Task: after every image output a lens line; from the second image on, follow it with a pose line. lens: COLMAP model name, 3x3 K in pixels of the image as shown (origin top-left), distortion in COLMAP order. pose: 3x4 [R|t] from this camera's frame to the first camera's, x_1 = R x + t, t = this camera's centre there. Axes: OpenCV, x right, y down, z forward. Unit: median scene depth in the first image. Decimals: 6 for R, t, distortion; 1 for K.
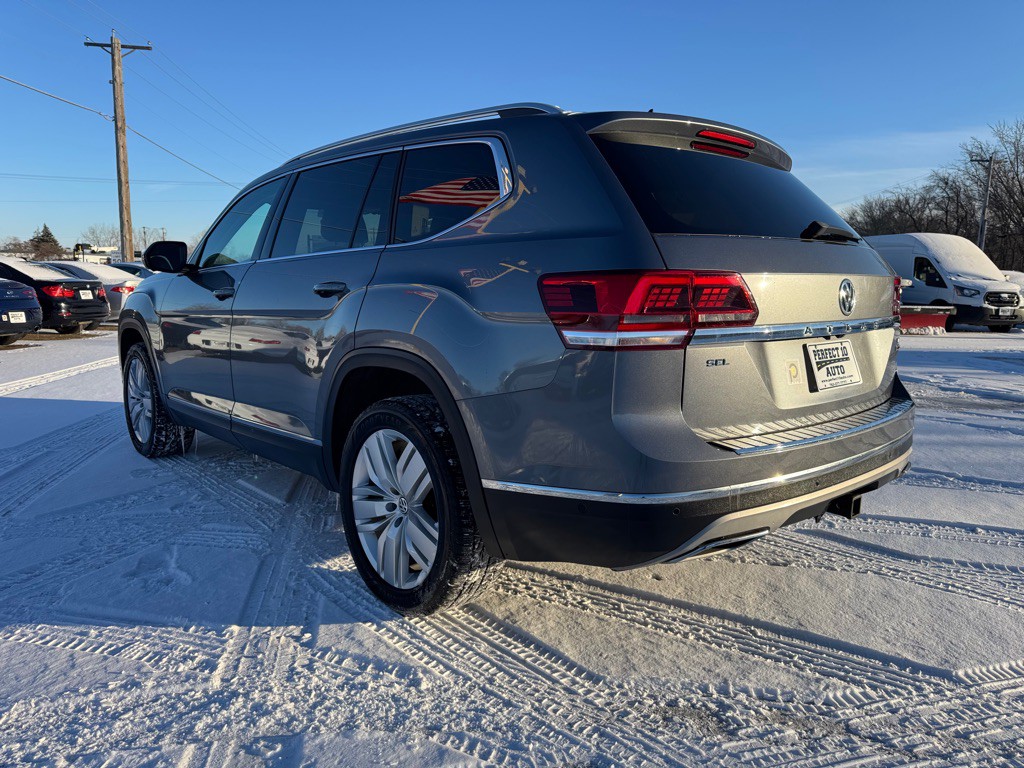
lens RADIAL K [[720.4, 0, 511.5], [0, 720.4, 381.5], [0, 0, 1]] dist [0.041362, -0.050479]
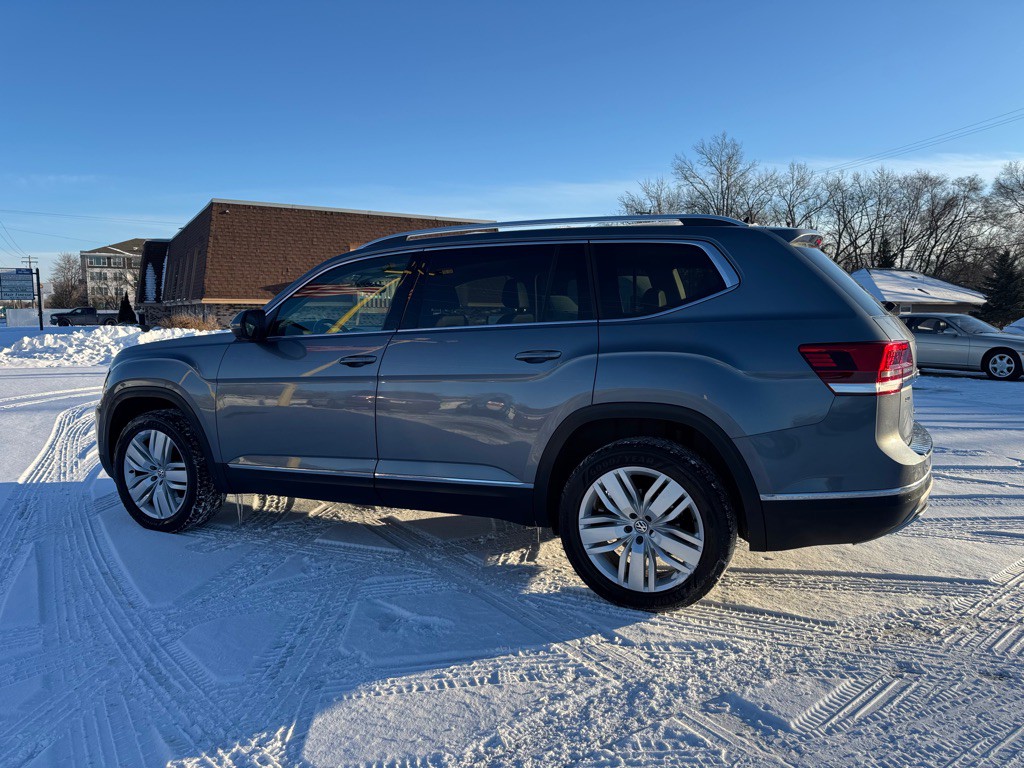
lens RADIAL K [[720.4, 0, 505.9], [0, 720.4, 388.7], [0, 0, 1]] dist [0.041362, -0.050479]
pose [[0.917726, -0.056970, 0.393108, -0.916912], [0.070462, 0.997315, -0.019964, -0.064504], [-0.390915, 0.046021, 0.919275, -0.083369]]
